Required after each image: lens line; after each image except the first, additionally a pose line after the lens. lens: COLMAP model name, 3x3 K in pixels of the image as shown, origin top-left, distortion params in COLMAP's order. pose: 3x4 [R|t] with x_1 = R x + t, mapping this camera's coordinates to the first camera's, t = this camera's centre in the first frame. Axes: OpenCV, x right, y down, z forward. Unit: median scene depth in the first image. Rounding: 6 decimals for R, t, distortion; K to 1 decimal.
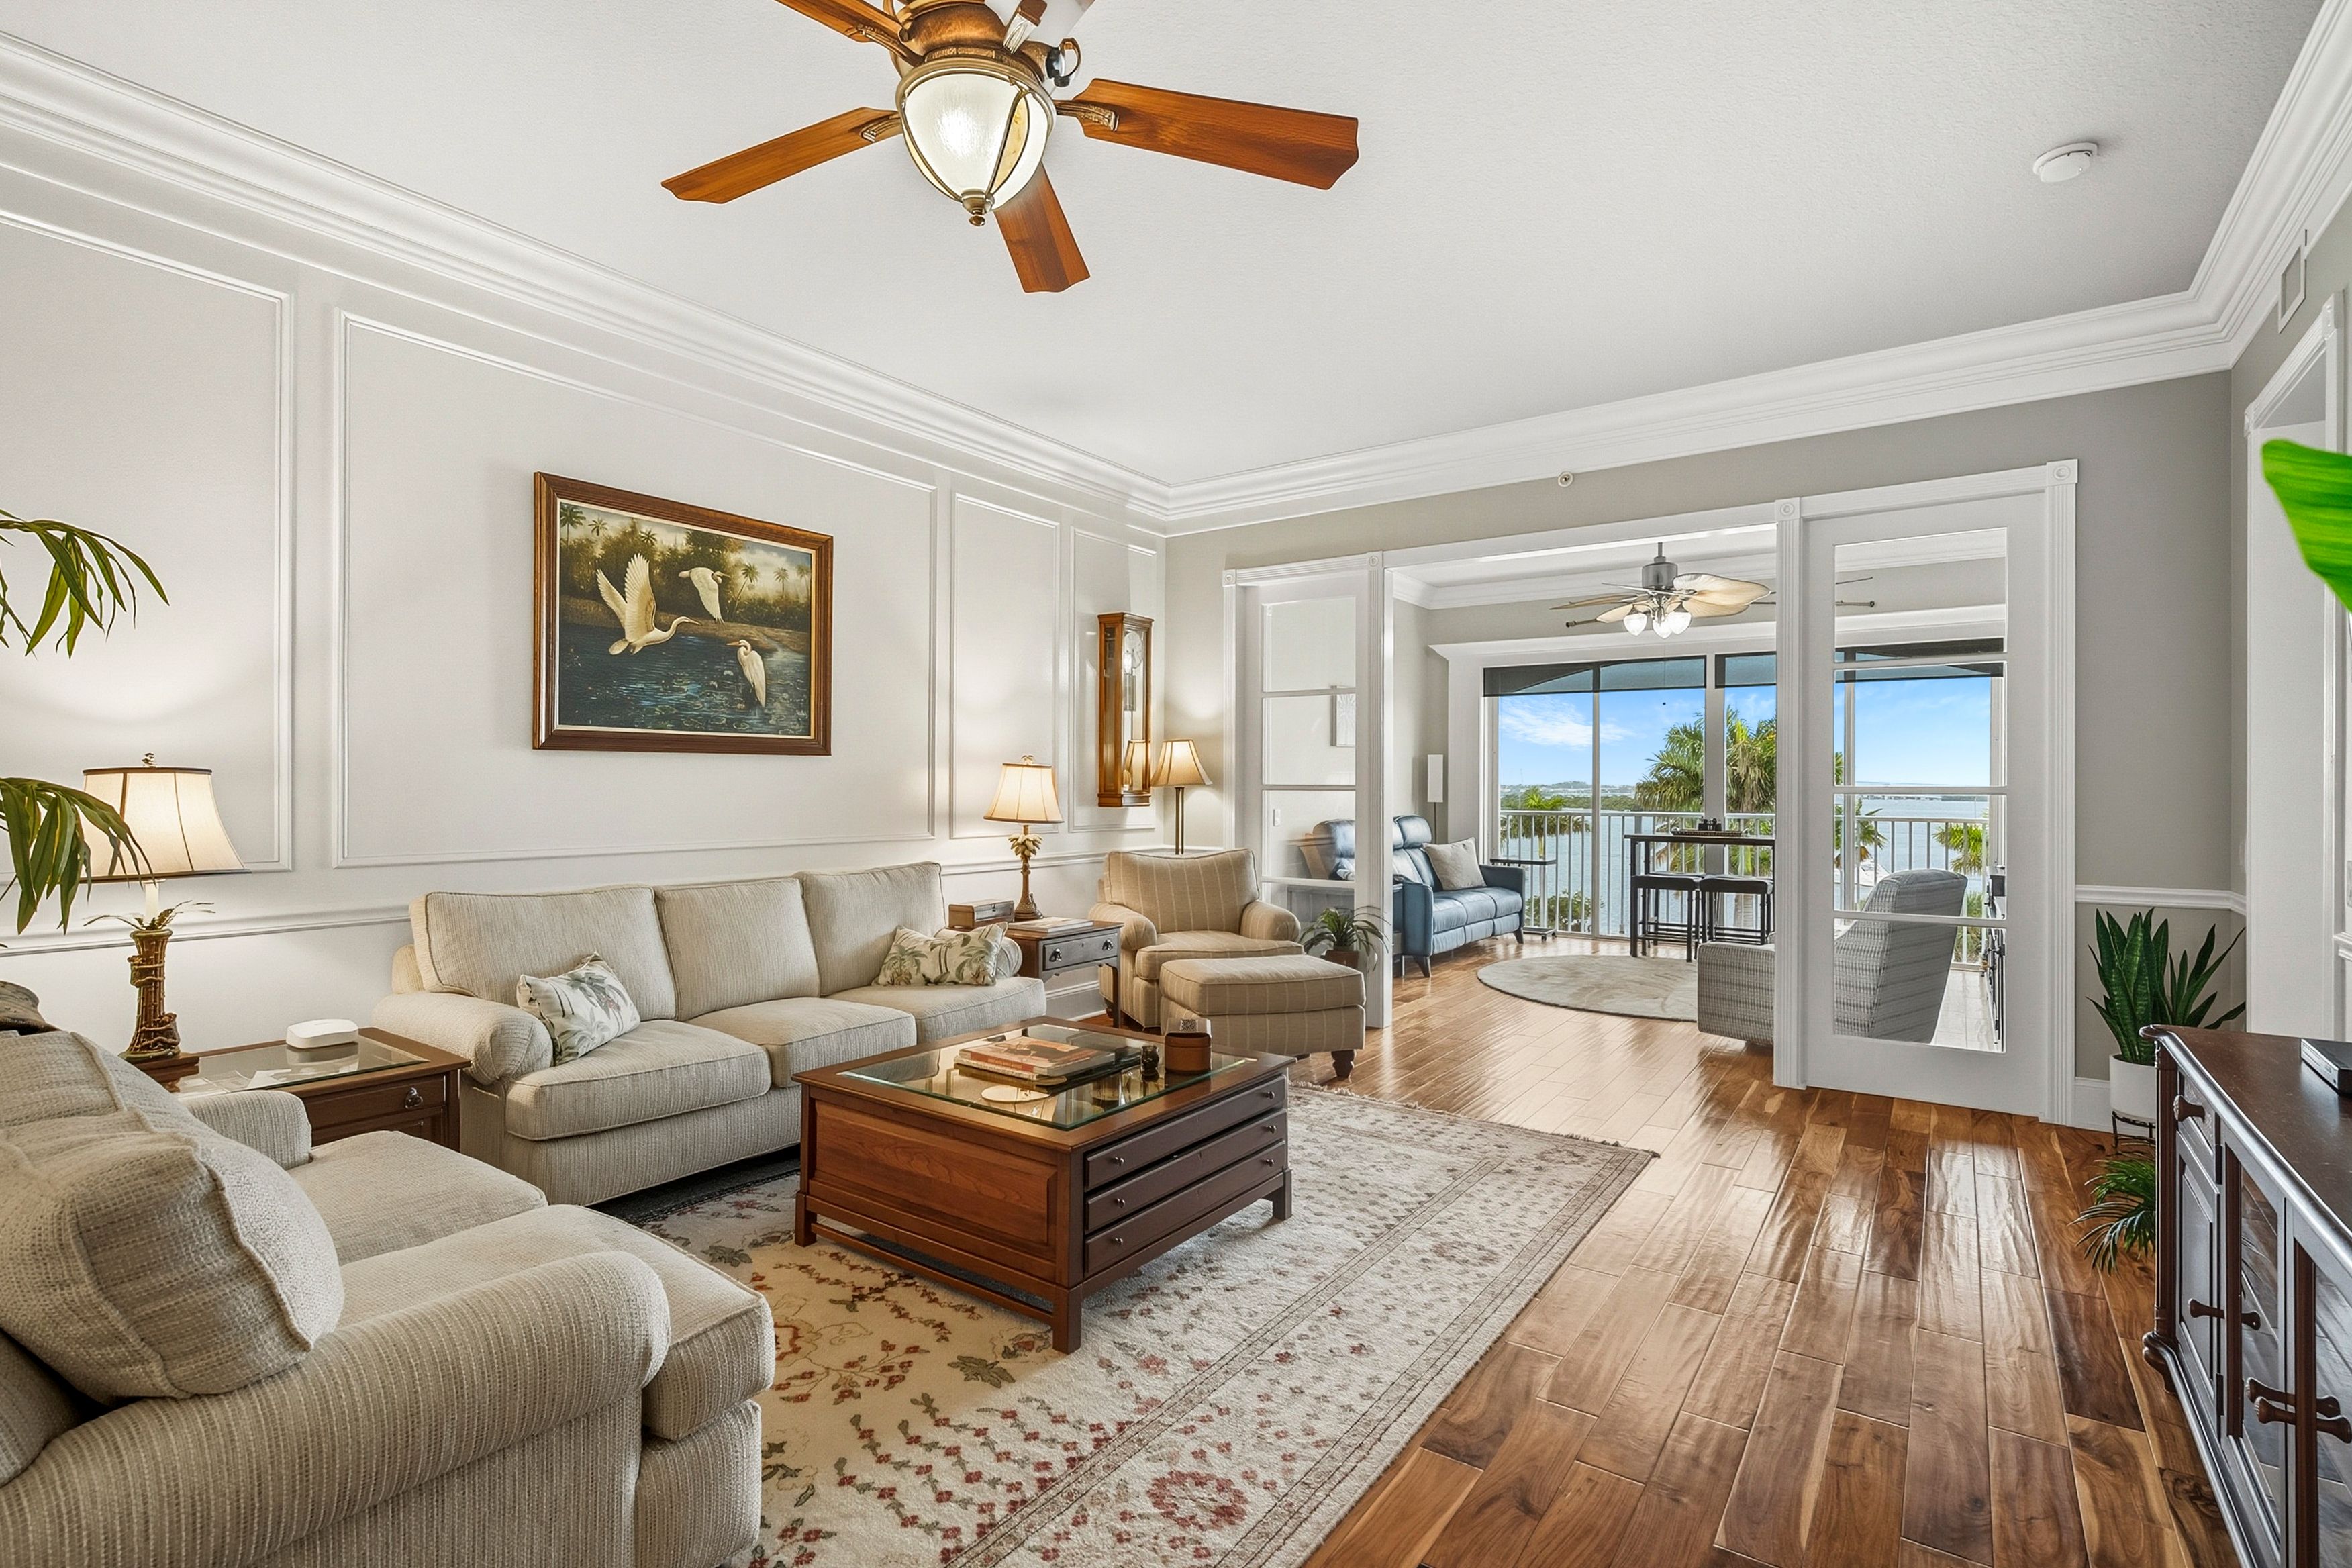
lens RADIAL K [[1090.2, 0, 1159.1], [0, 1090.2, 785.8], [0, 0, 1]] dist [-0.010850, 0.001194]
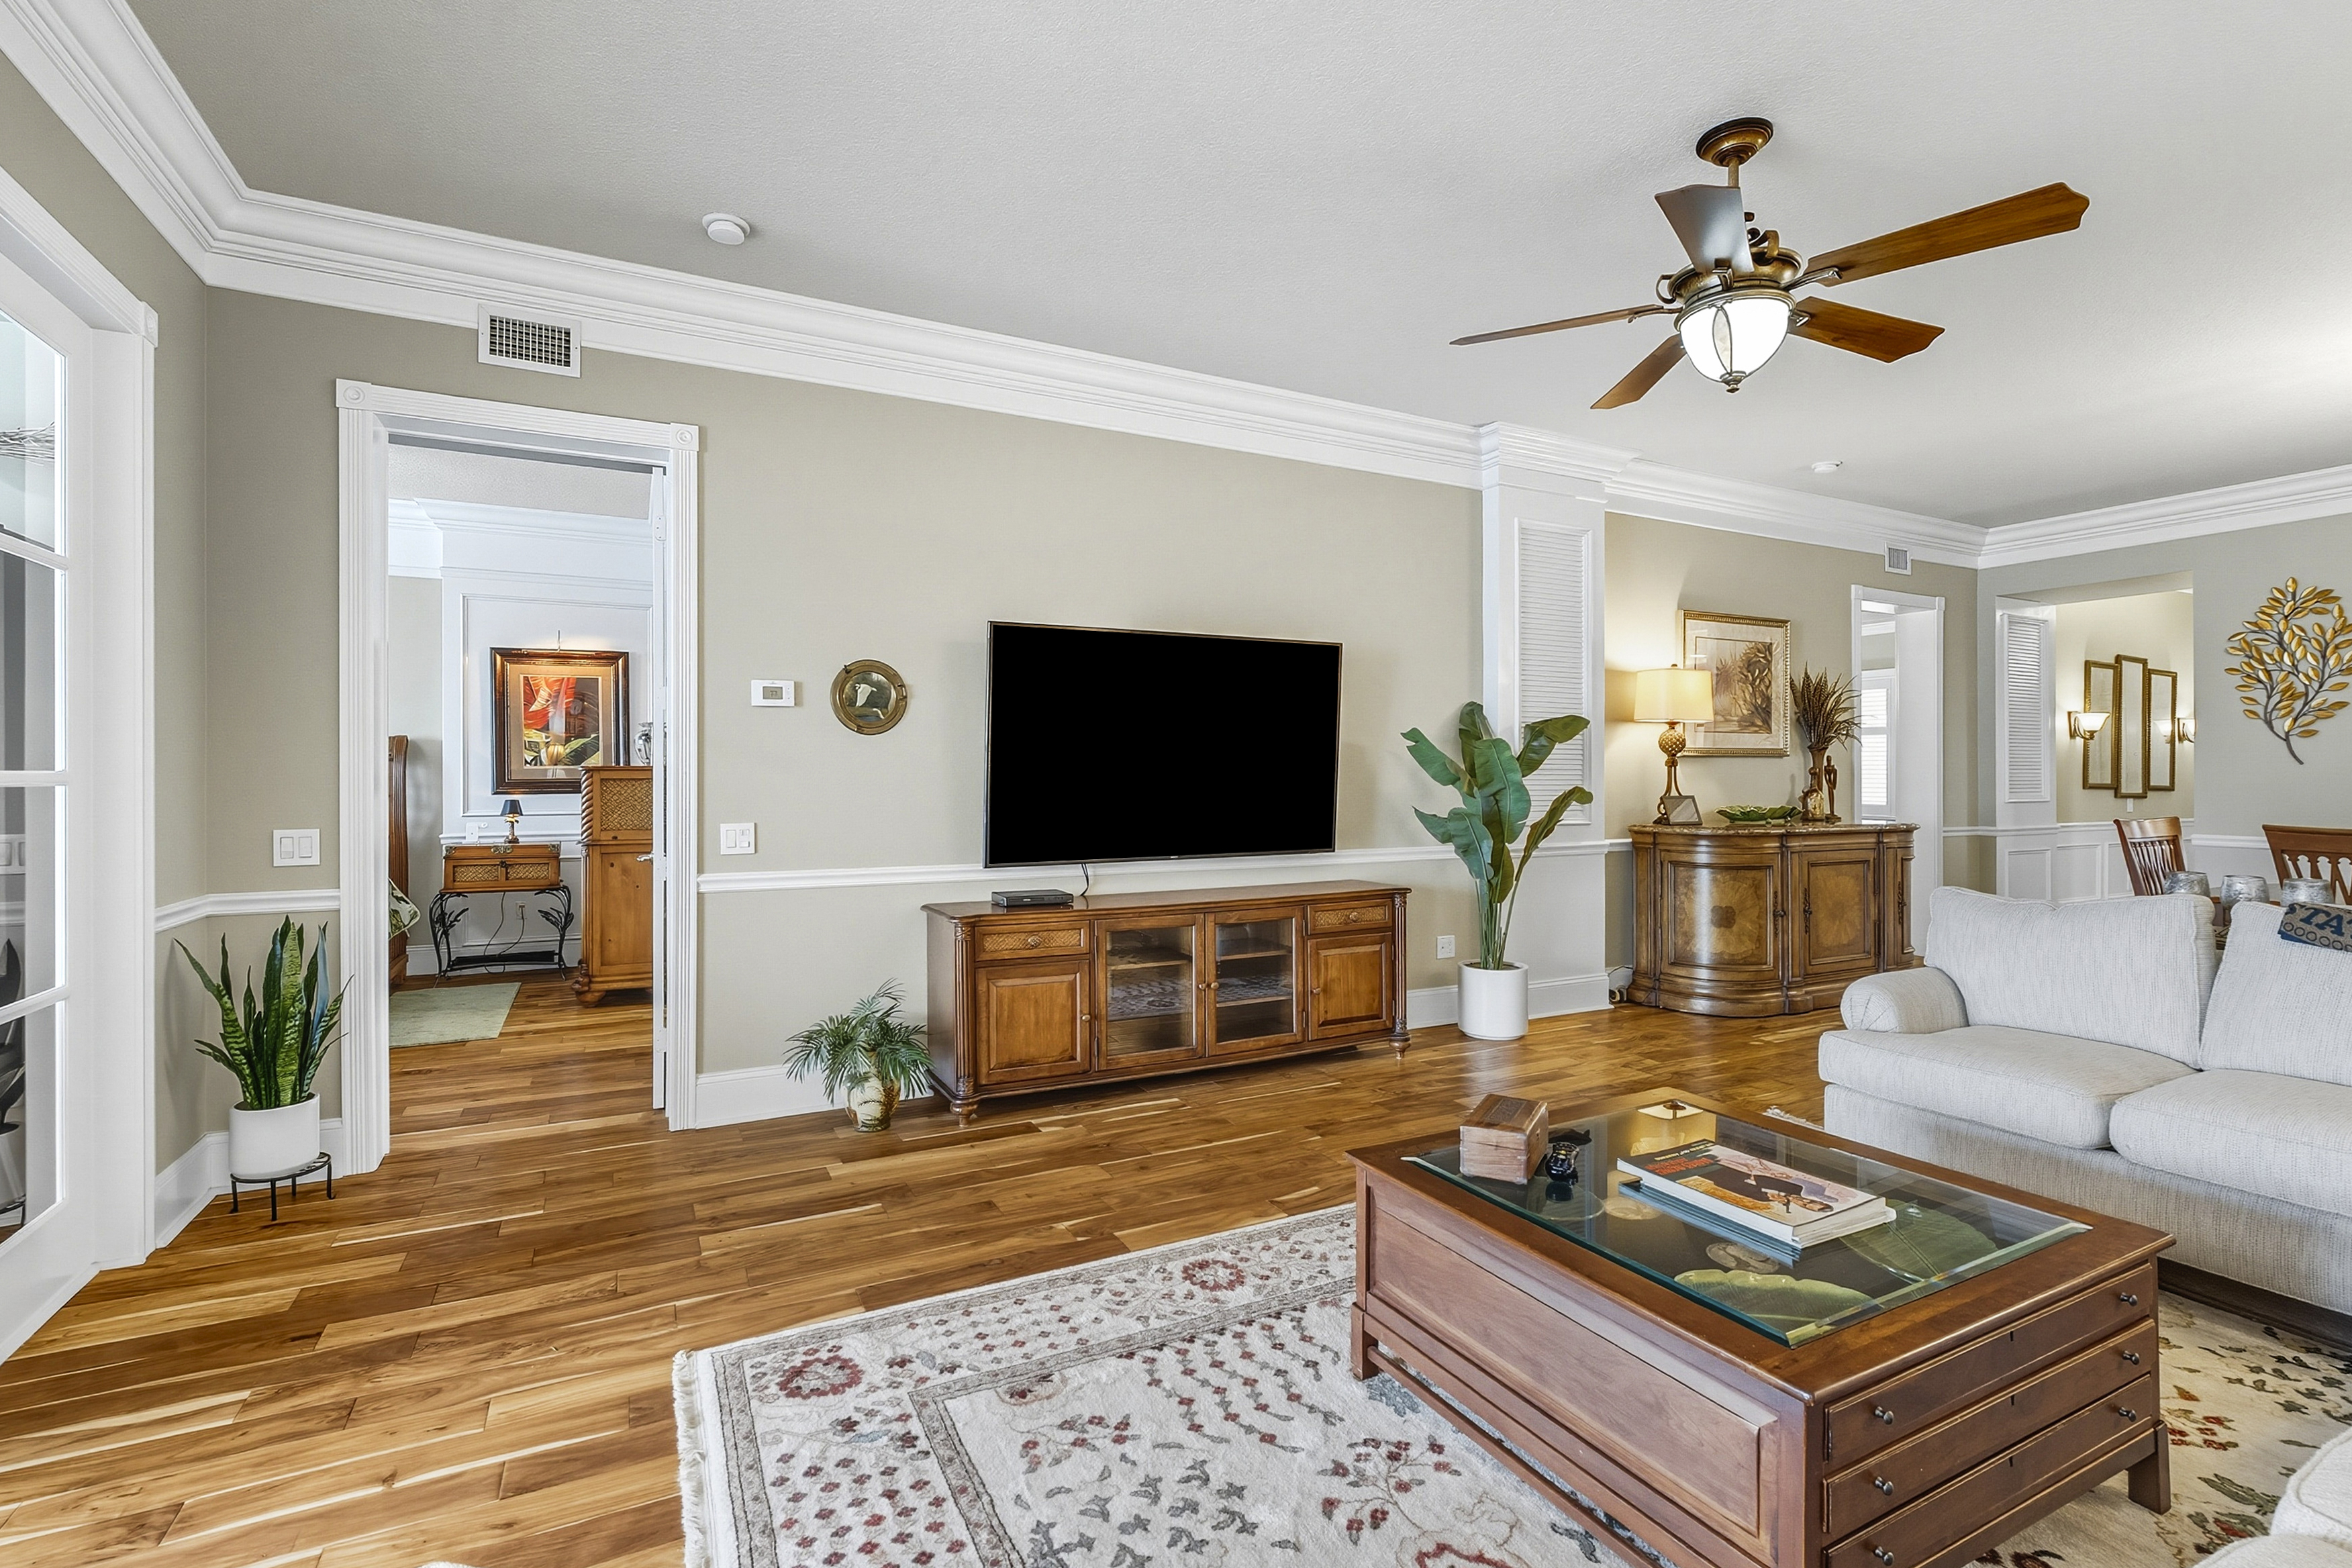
lens RADIAL K [[1090.2, 0, 1181.4], [0, 1090.2, 779.7], [0, 0, 1]] dist [-0.010850, 0.001194]
pose [[-0.898990, -0.004533, 0.437946, -0.058089], [-0.003986, 0.999990, 0.002168, 0.002612], [-0.437952, 0.000204, -0.898998, 1.087111]]
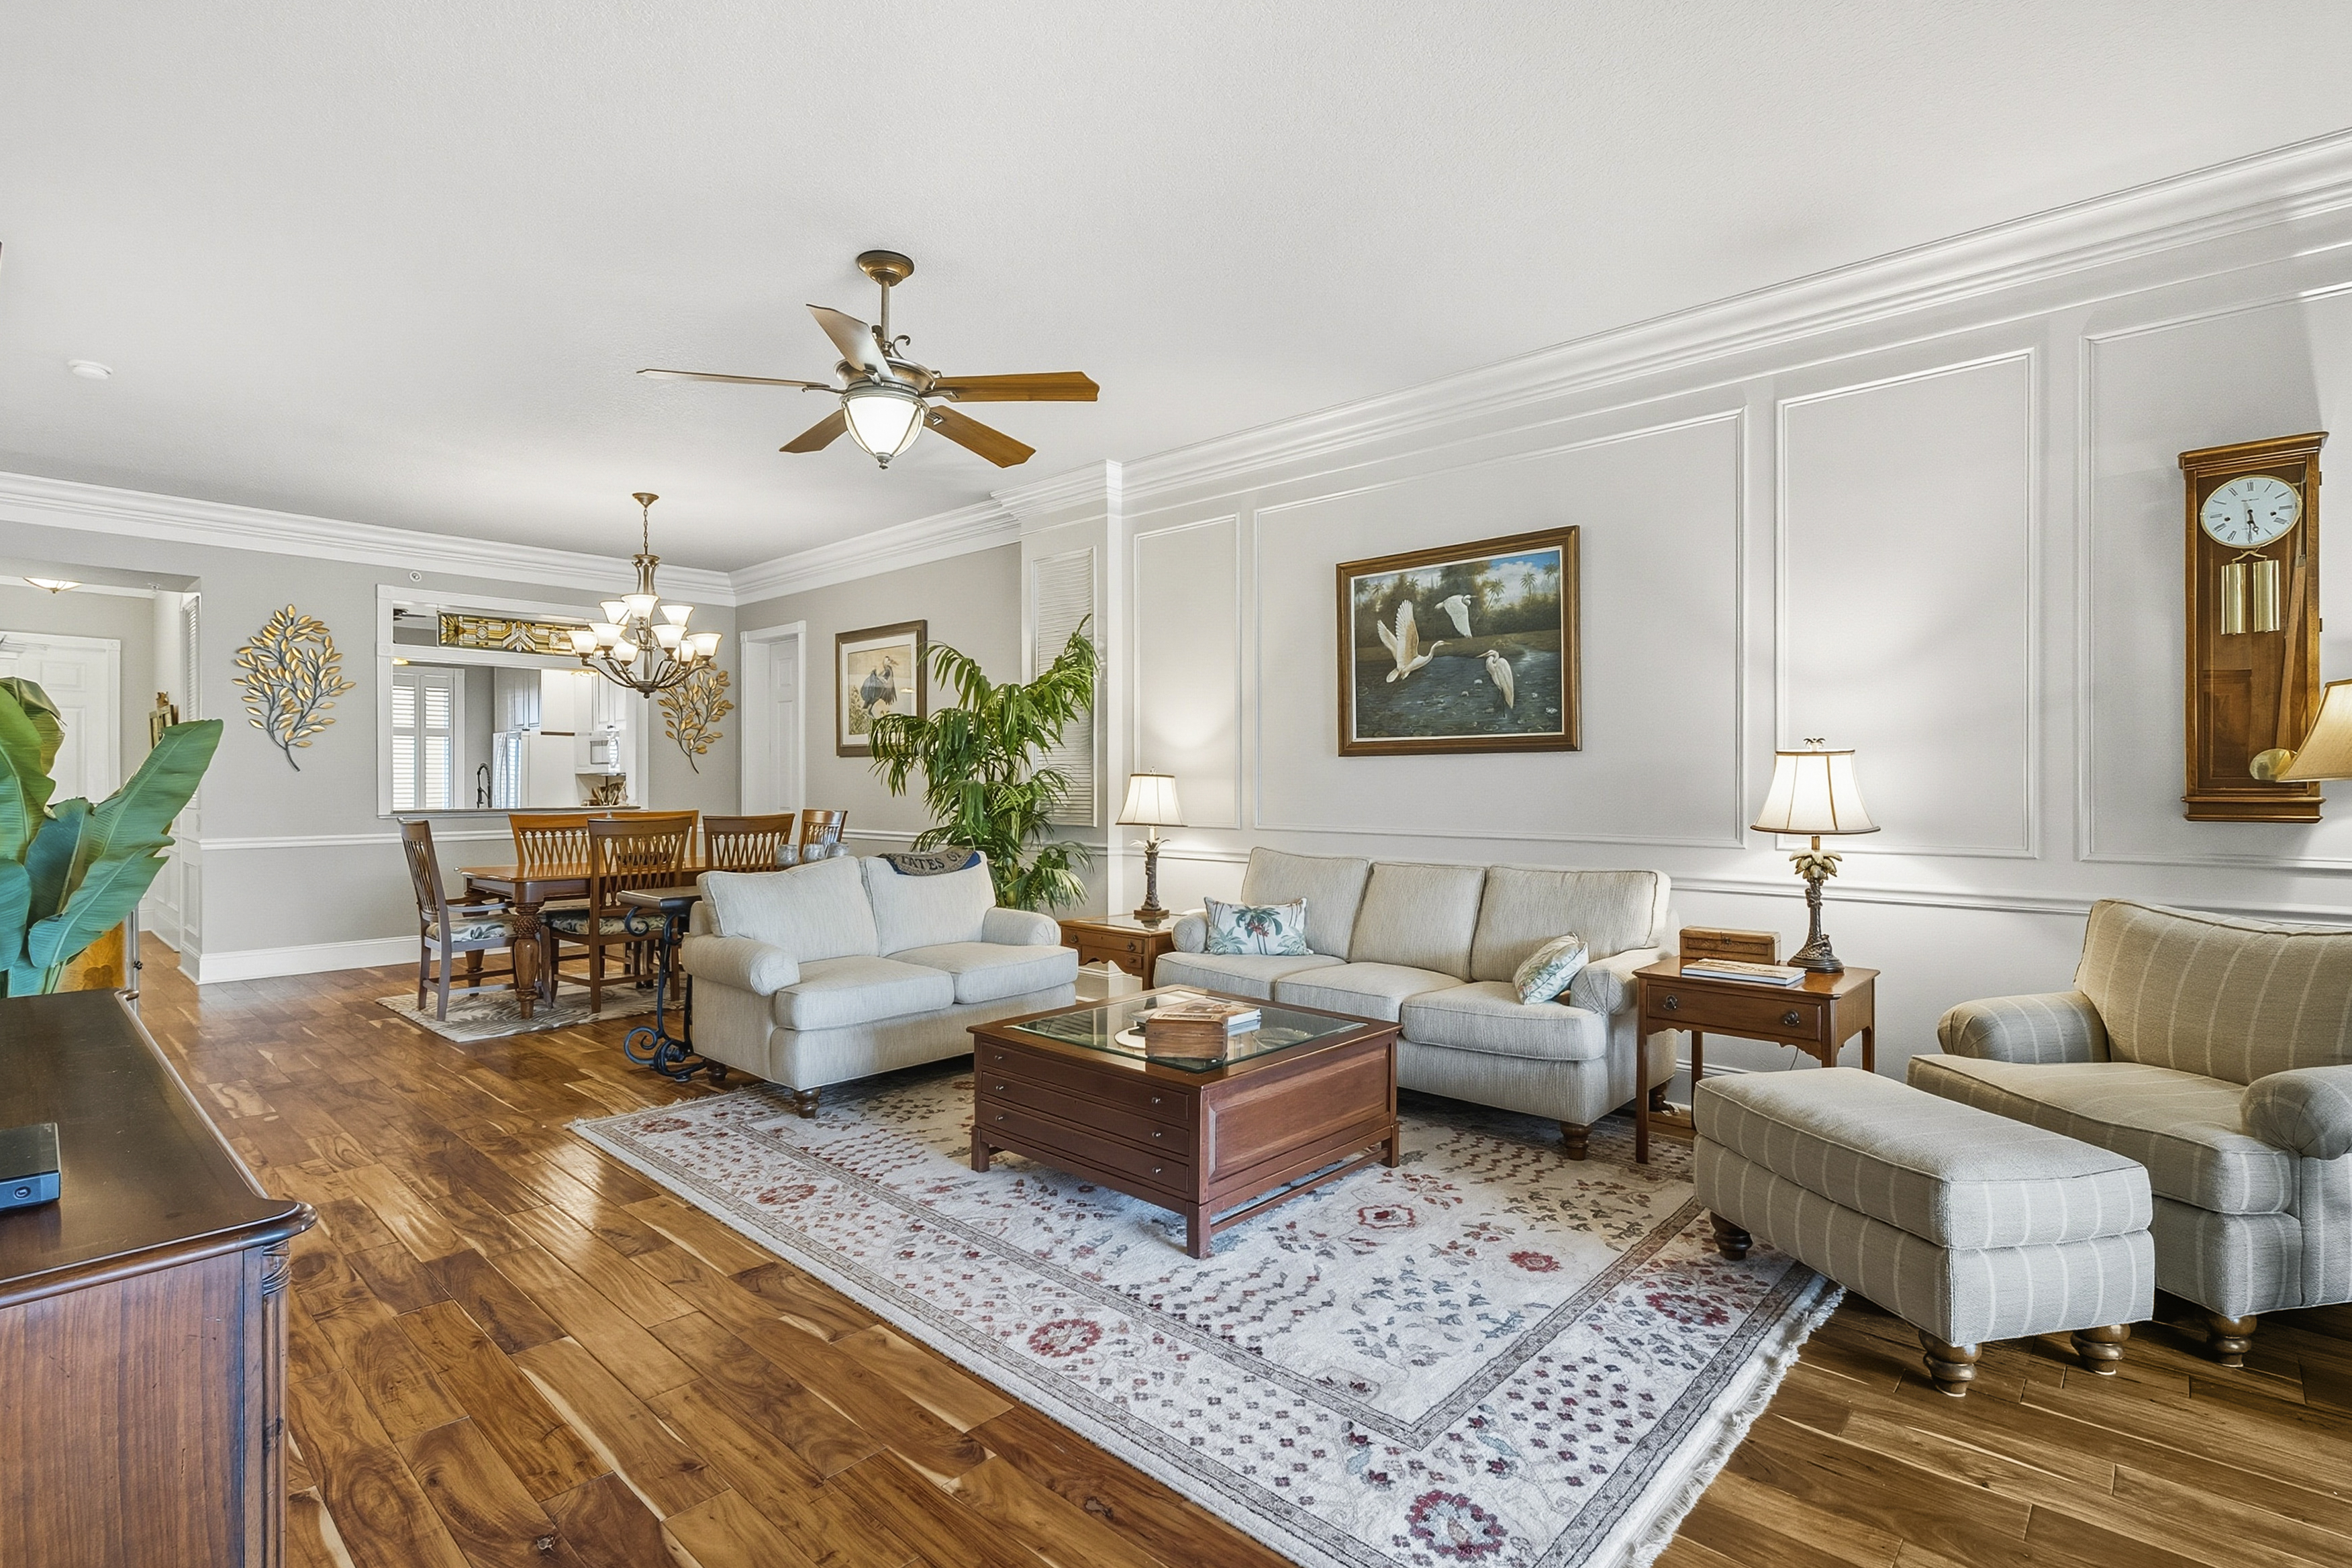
lens RADIAL K [[1090.2, 0, 1184.9], [0, 1090.2, 796.6], [0, 0, 1]] dist [-0.010850, 0.001194]
pose [[-0.096453, 0.010145, -0.995286, 0.648570], [0.000843, 0.999949, 0.010110, 0.002894], [0.995337, 0.000136, -0.096457, 0.689192]]
